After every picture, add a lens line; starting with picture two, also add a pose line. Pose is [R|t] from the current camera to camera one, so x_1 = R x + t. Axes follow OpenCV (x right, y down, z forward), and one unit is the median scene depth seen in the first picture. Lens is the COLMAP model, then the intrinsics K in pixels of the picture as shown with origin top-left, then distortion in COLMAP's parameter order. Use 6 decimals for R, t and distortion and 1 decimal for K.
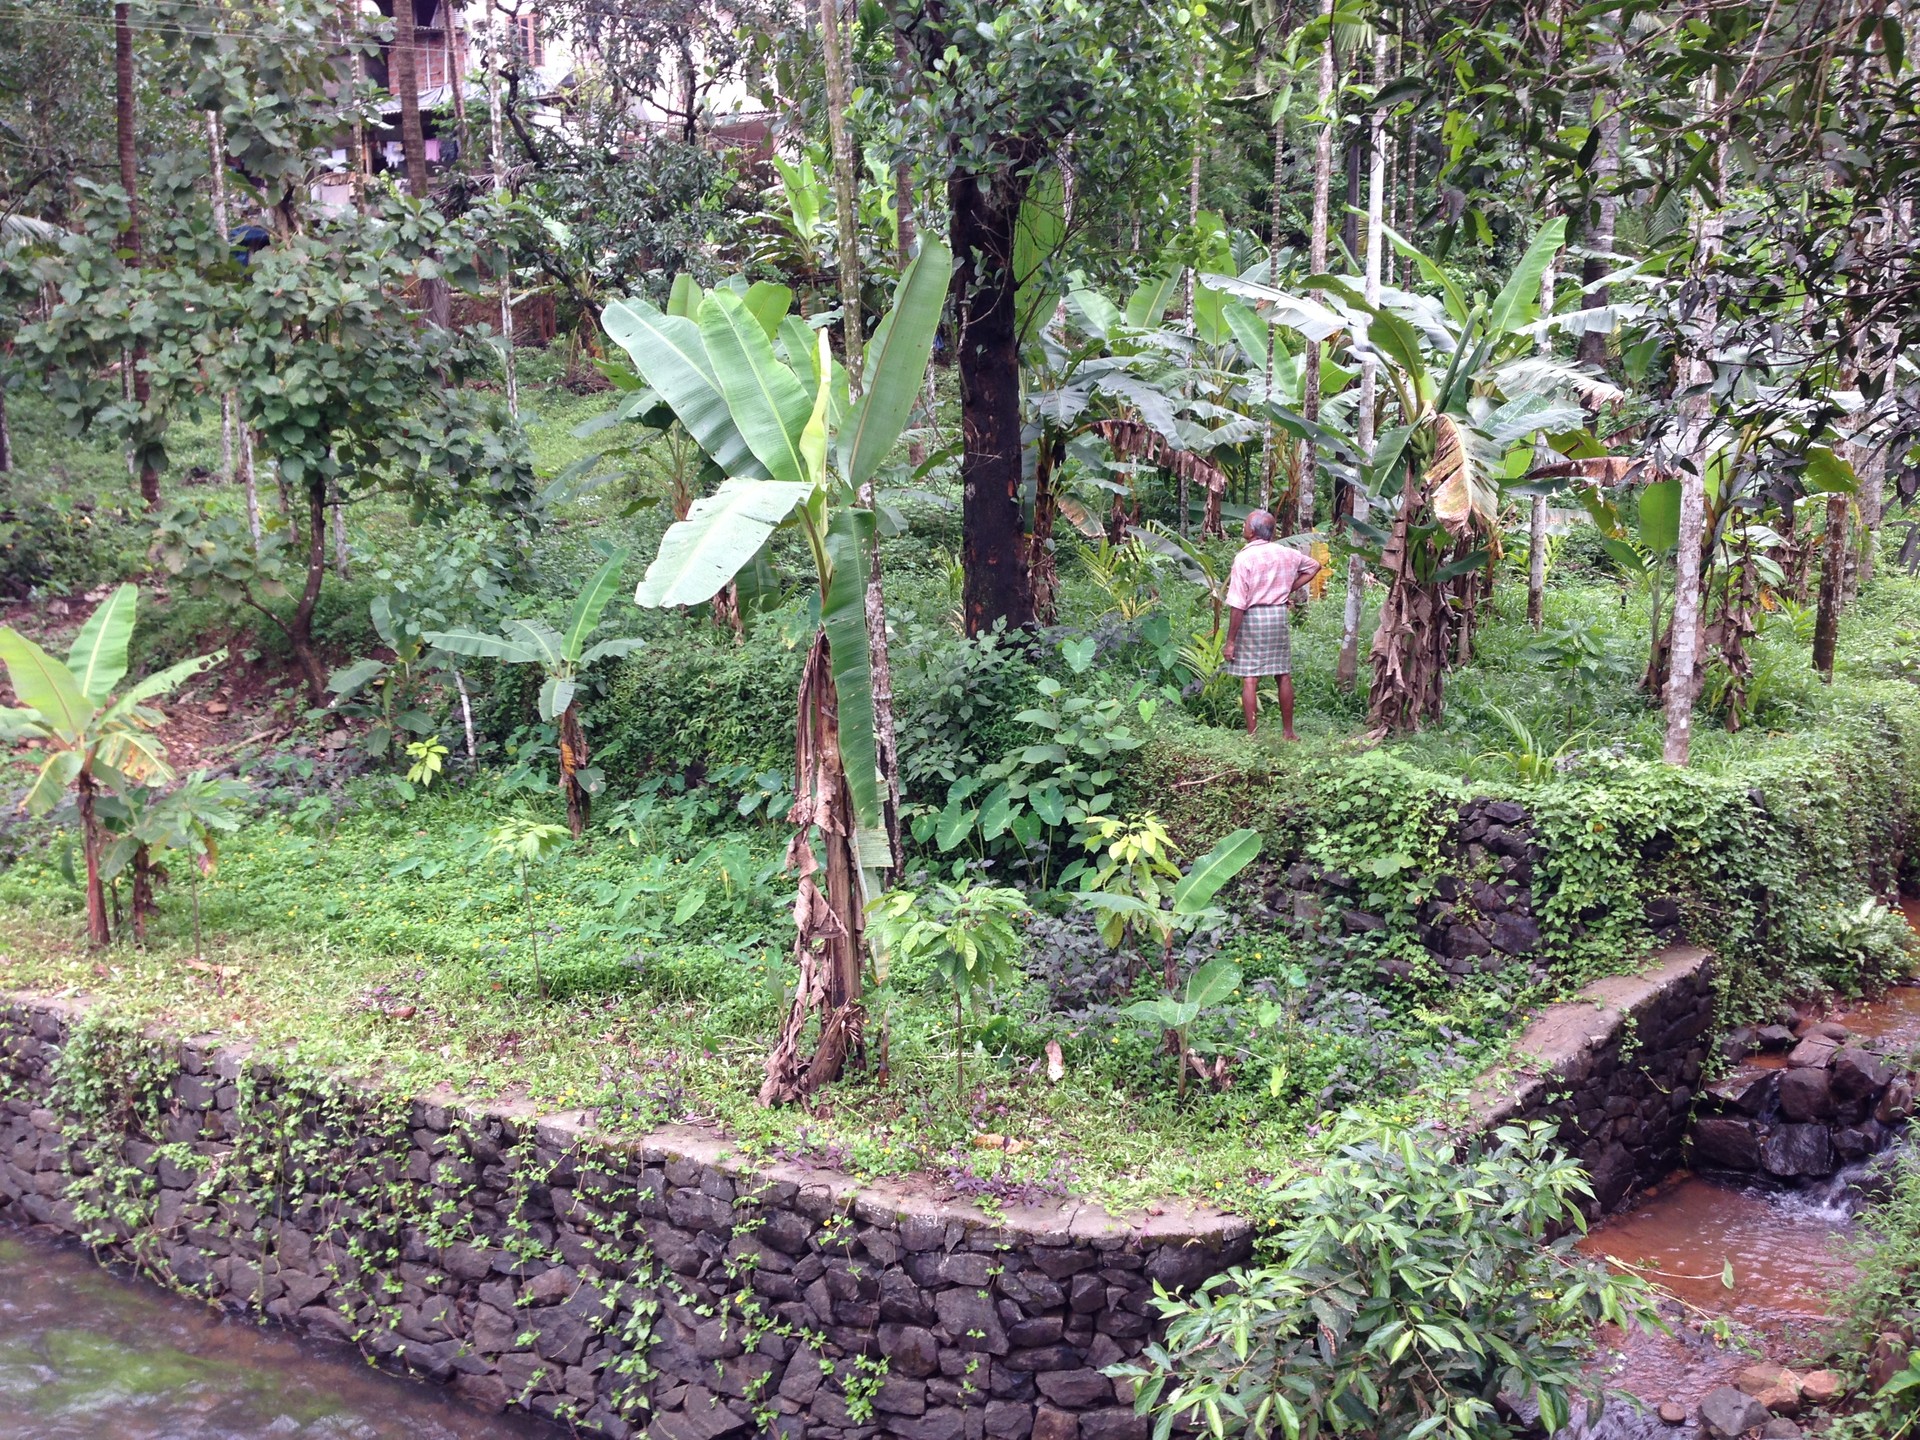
lens RADIAL K [[1766.7, 0, 965.5], [0, 1766.7, 744.7], [0, 0, 1]] dist [0.059542, 0.000000]
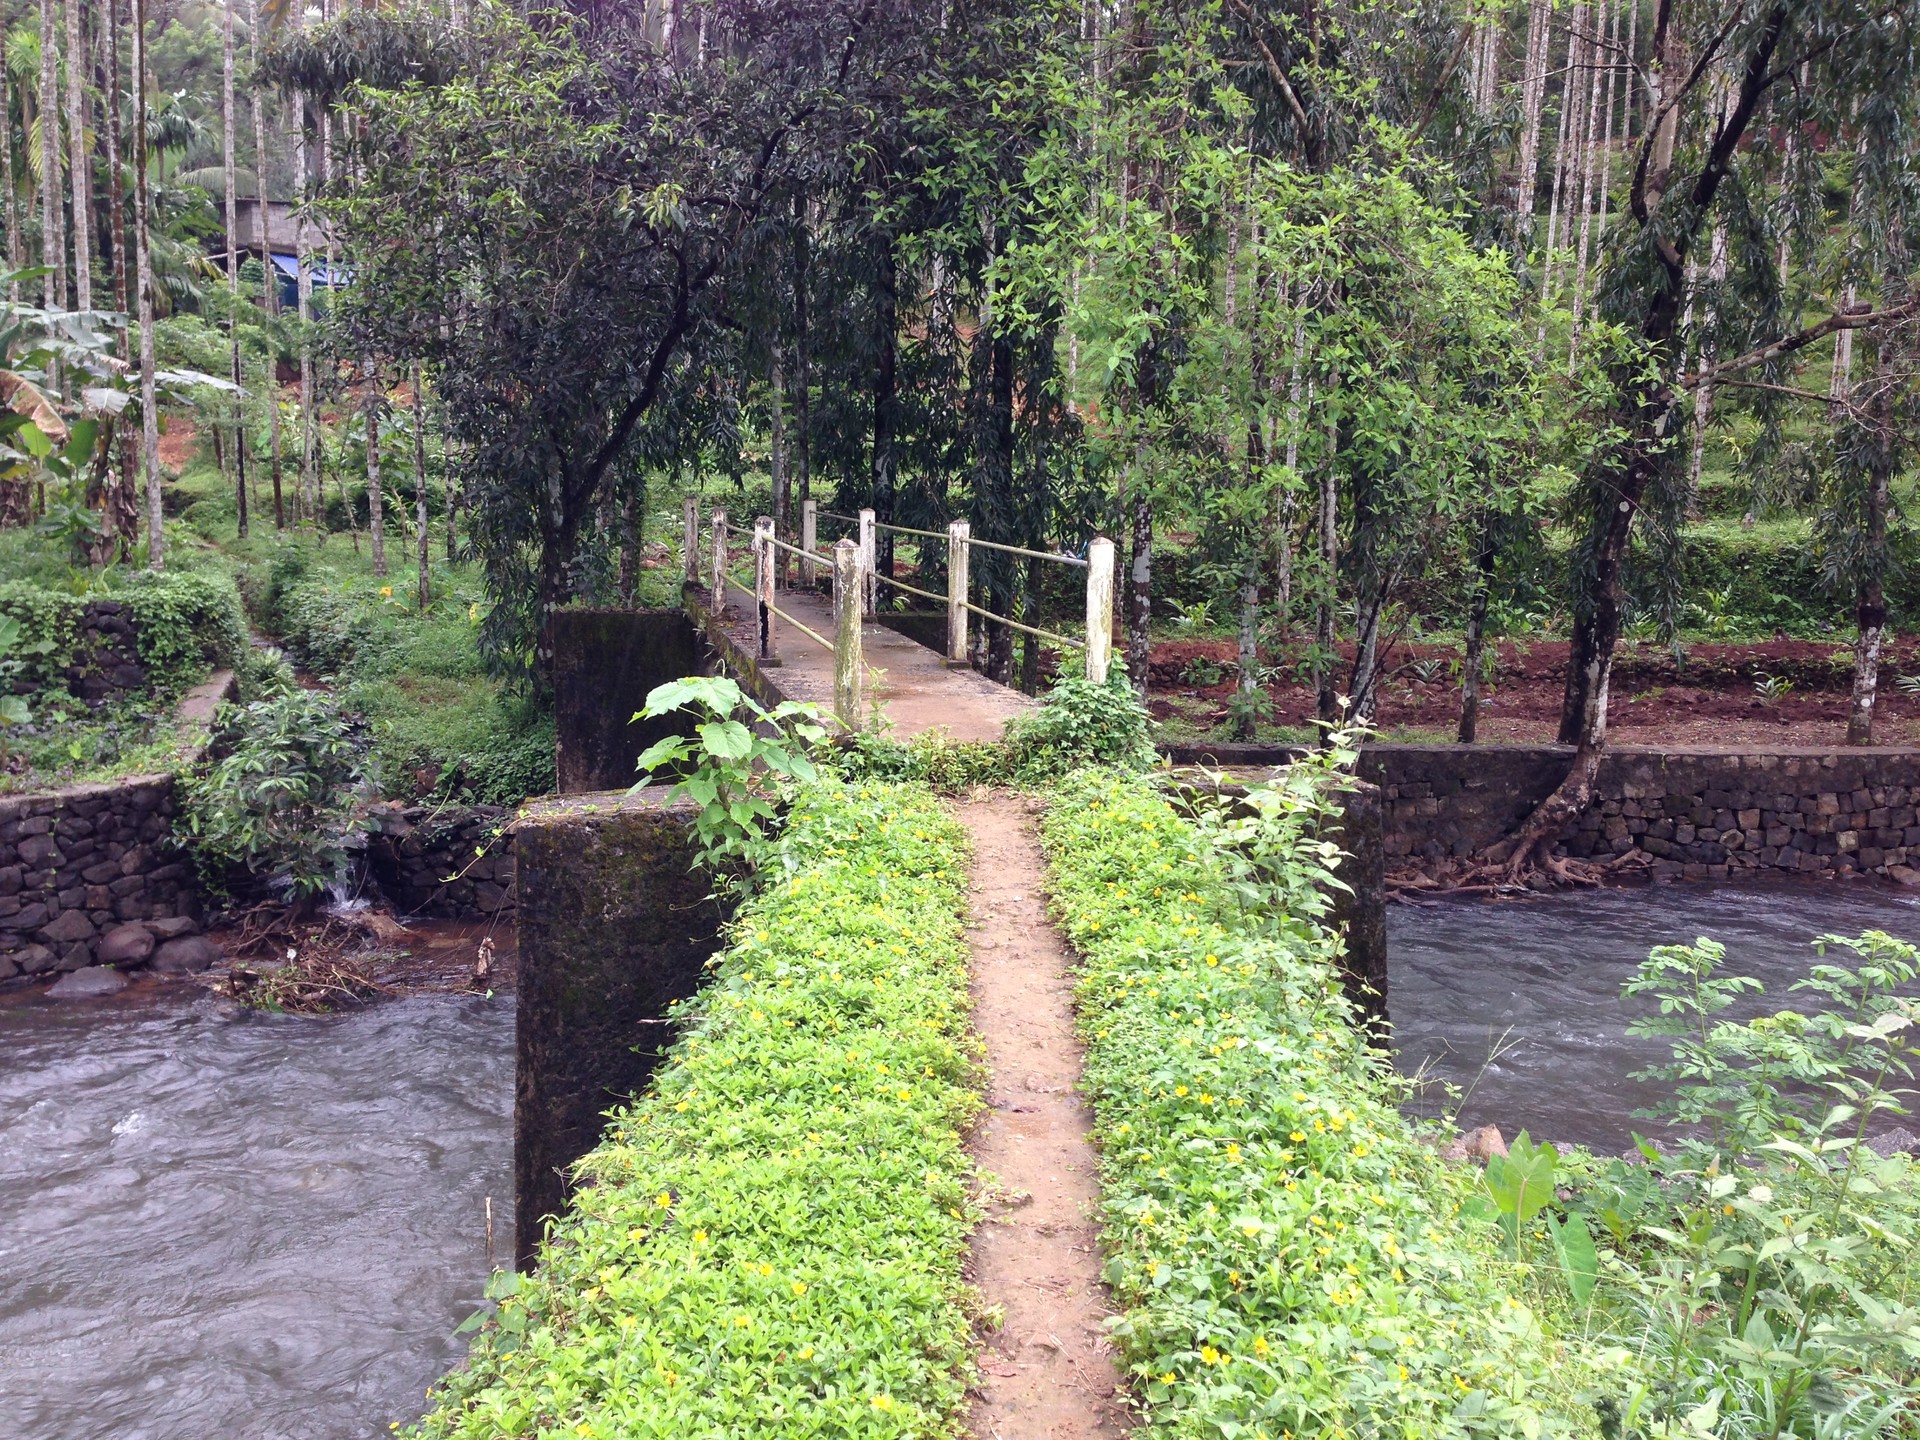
lens RADIAL K [[1766.7, 0, 944.0], [0, 1766.7, 730.8], [0, 0, 1]] dist [0.059542, 0.000000]
pose [[0.469716, -0.124838, 0.873946, -0.853074], [0.125241, 0.989362, 0.074012, 0.131197], [-0.873889, 0.074689, 0.480354, -0.524265]]
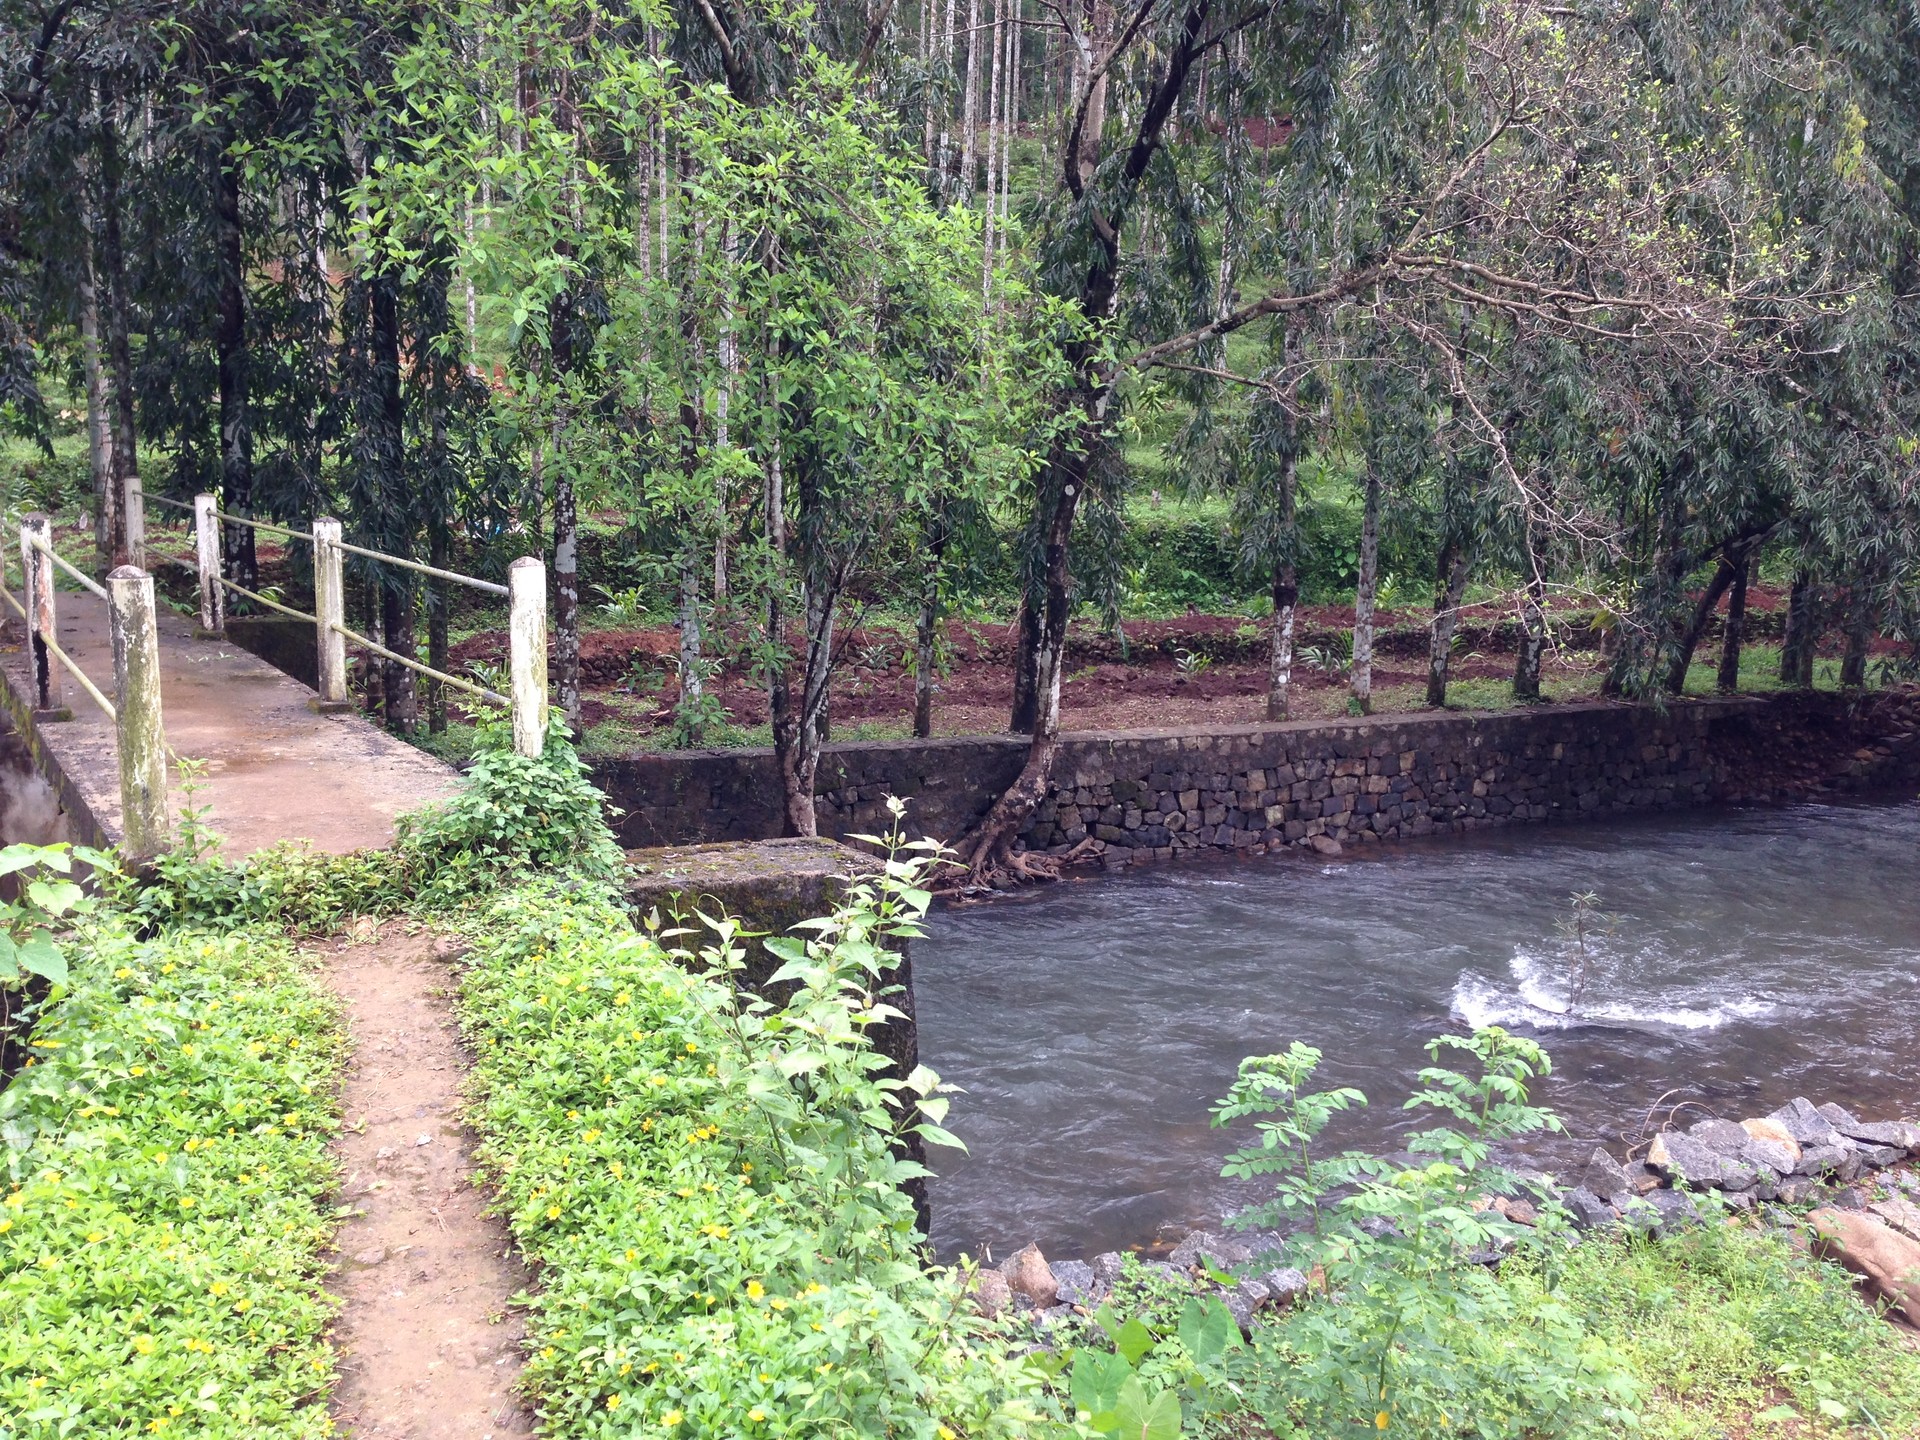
lens RADIAL K [[1766.7, 0, 972.2], [0, 1766.7, 730.2], [0, 0, 1]] dist [0.059542, 0.000000]
pose [[0.147978, -0.155390, 0.976707, -0.684013], [0.132100, 0.981836, 0.136192, 0.110948], [-0.980129, 0.108869, 0.165817, -0.450352]]
